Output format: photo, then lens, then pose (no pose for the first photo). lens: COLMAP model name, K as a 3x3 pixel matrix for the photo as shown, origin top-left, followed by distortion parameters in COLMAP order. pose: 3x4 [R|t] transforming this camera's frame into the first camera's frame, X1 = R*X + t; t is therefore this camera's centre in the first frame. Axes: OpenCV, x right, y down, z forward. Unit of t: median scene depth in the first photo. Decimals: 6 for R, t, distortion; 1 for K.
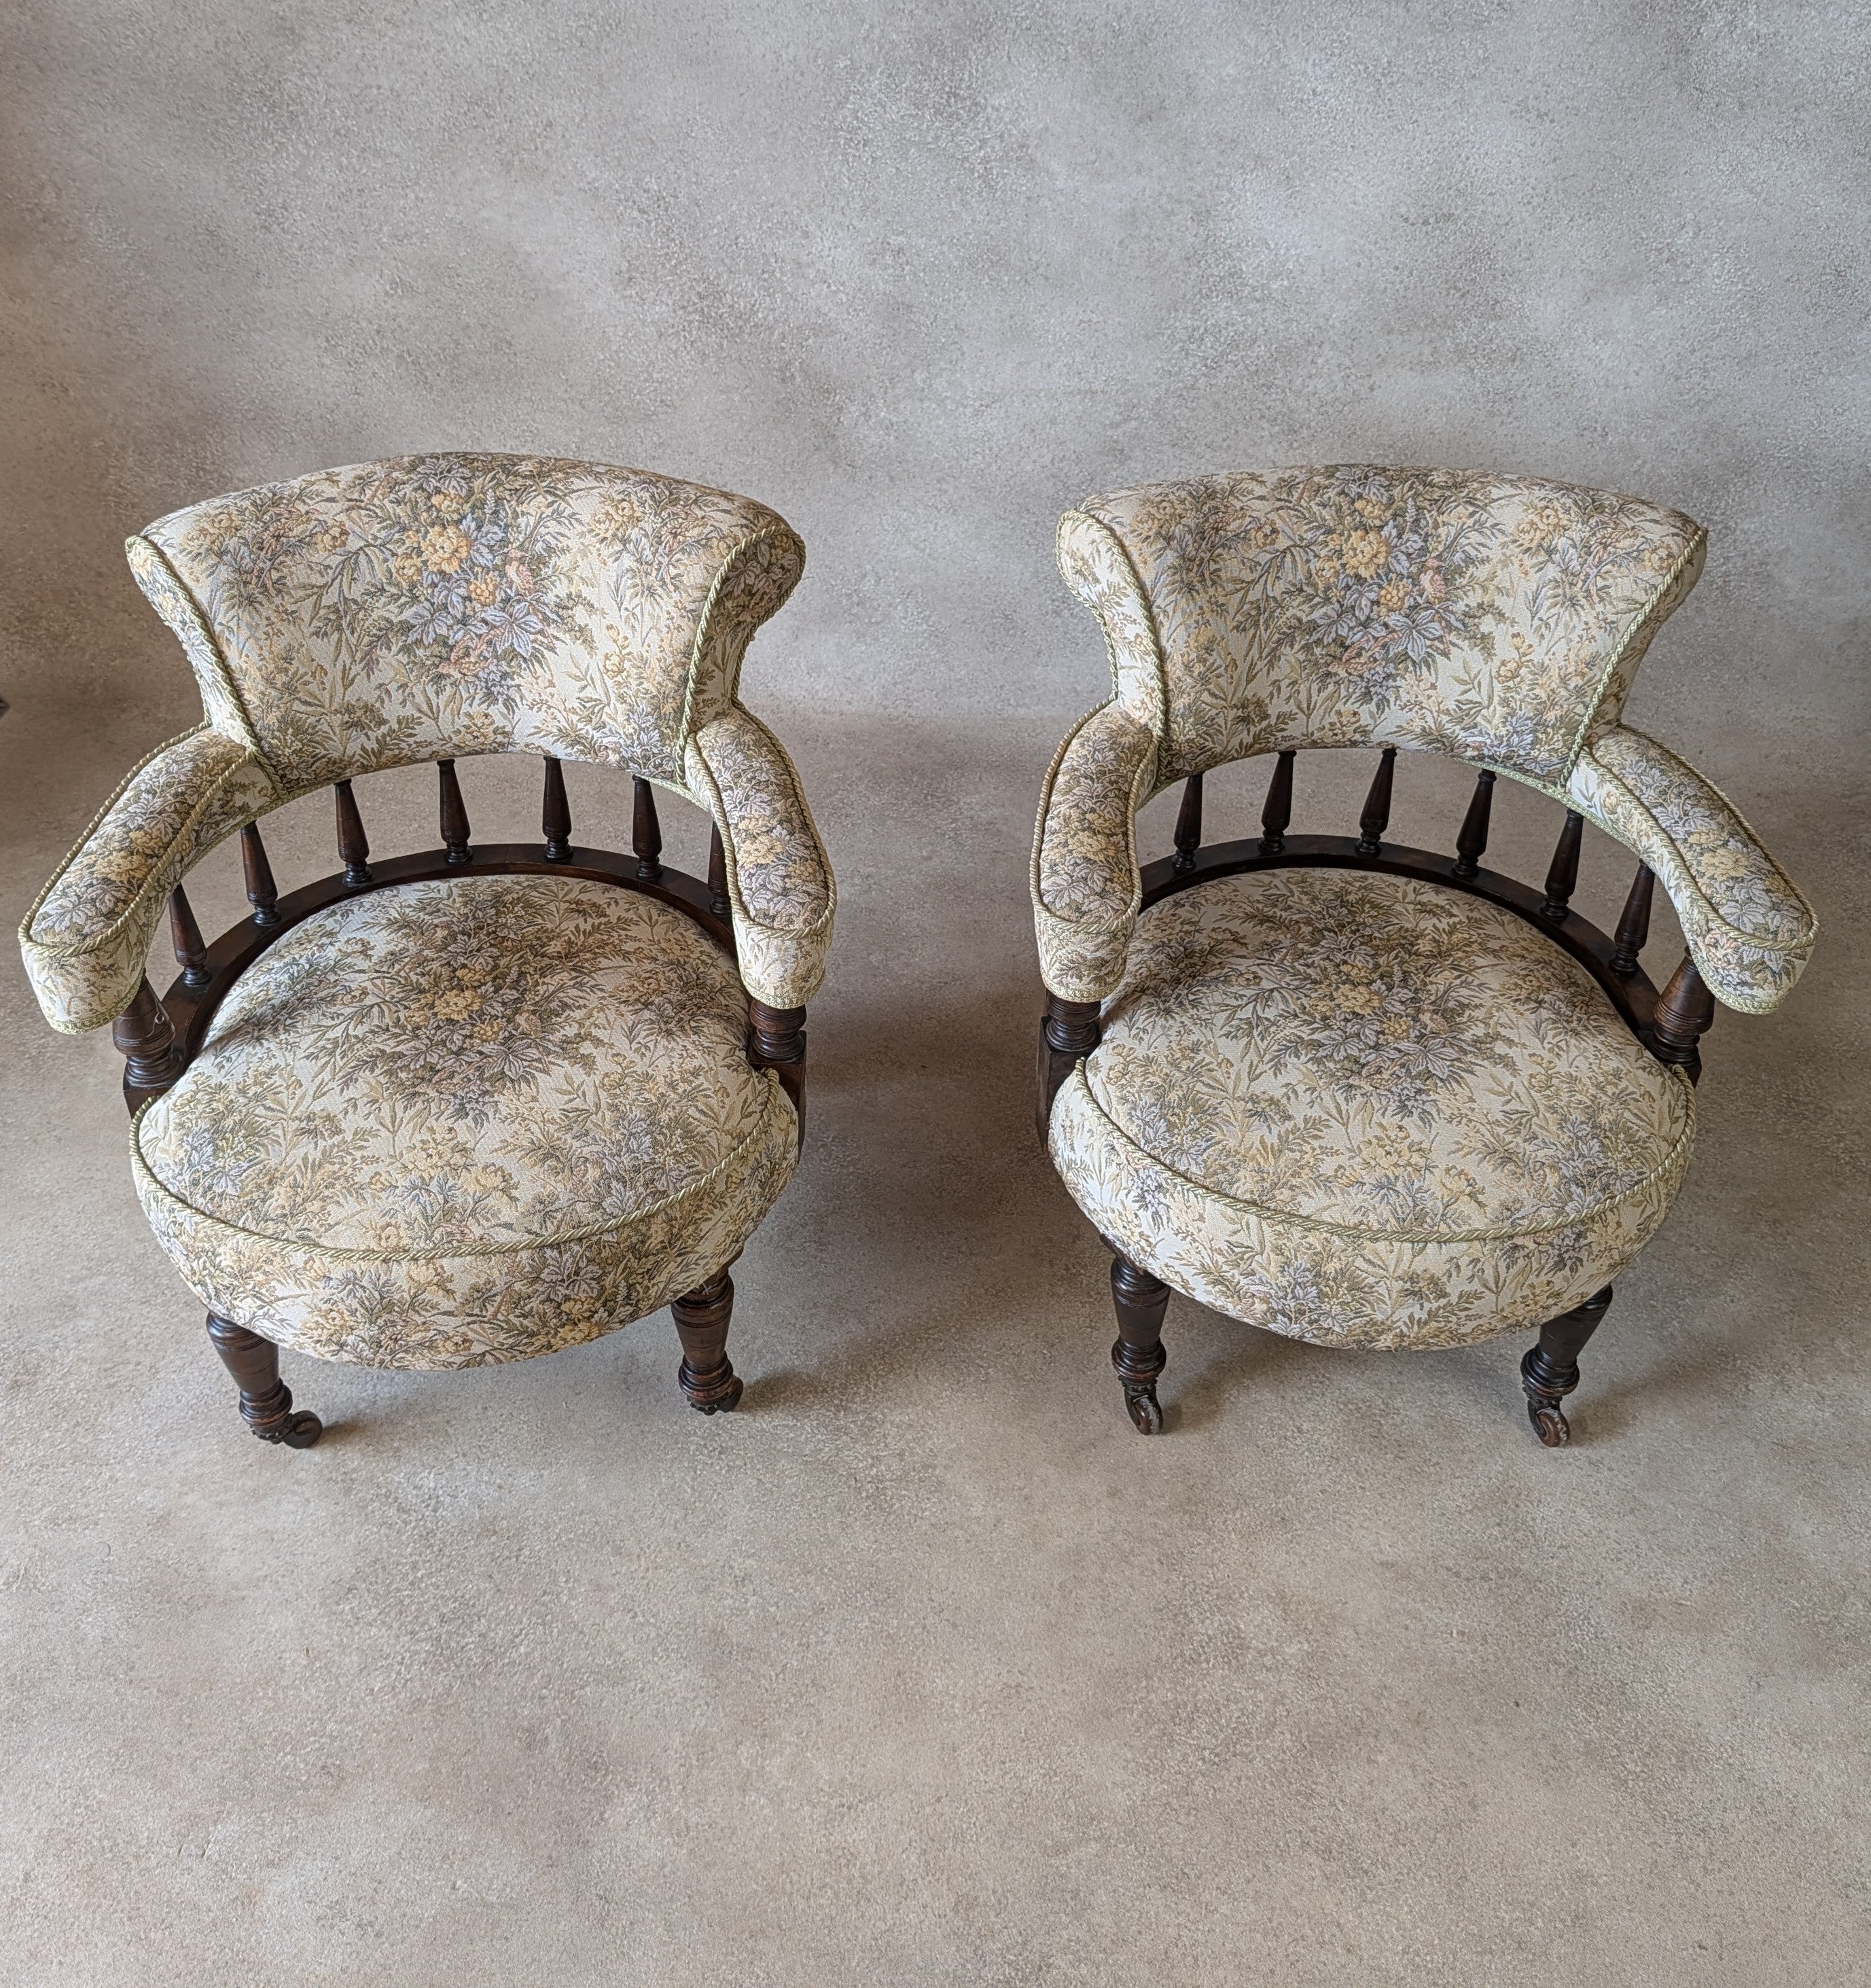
lens RADIAL K [[1966.6, 0, 935.5], [0, 1966.6, 994.0], [0, 0, 1]] dist [0.041274, -0.065546]
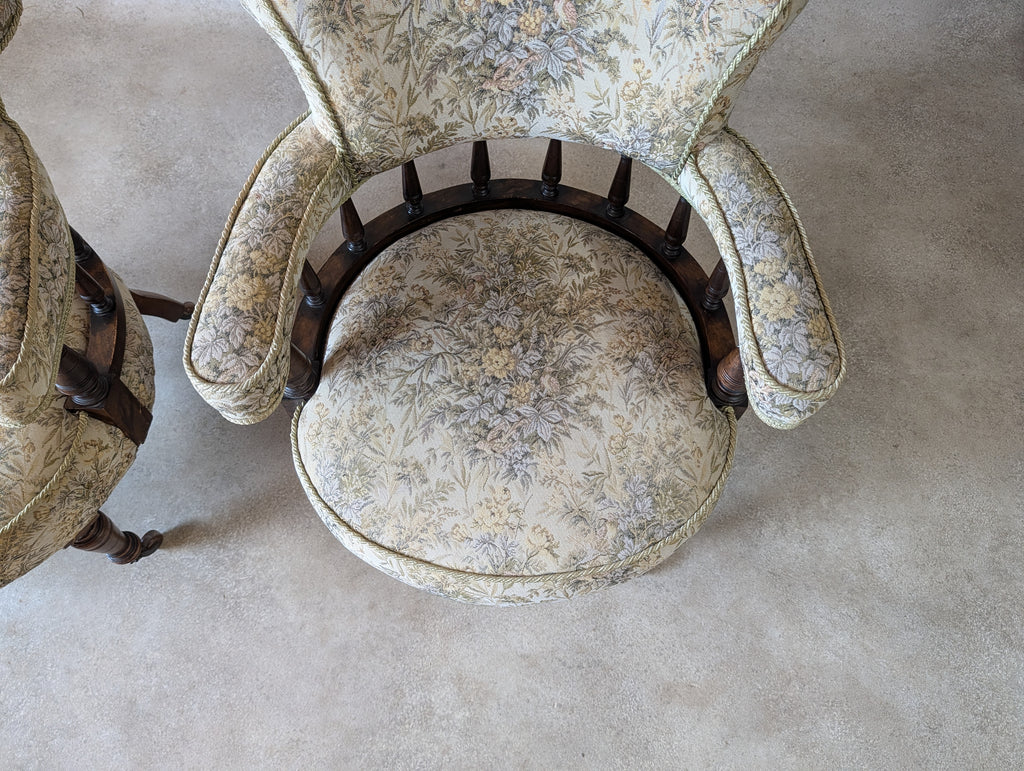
lens RADIAL K [[727.2, 0, 491.6], [0, 727.2, 402.2], [0, 0, 1]] dist [0.041756, -0.067604]
pose [[0.999280, 0.002031, -0.037879, 0.226653], [0.014814, 0.898383, 0.438962, -0.191395], [0.034922, -0.439207, 0.897707, 0.532482]]
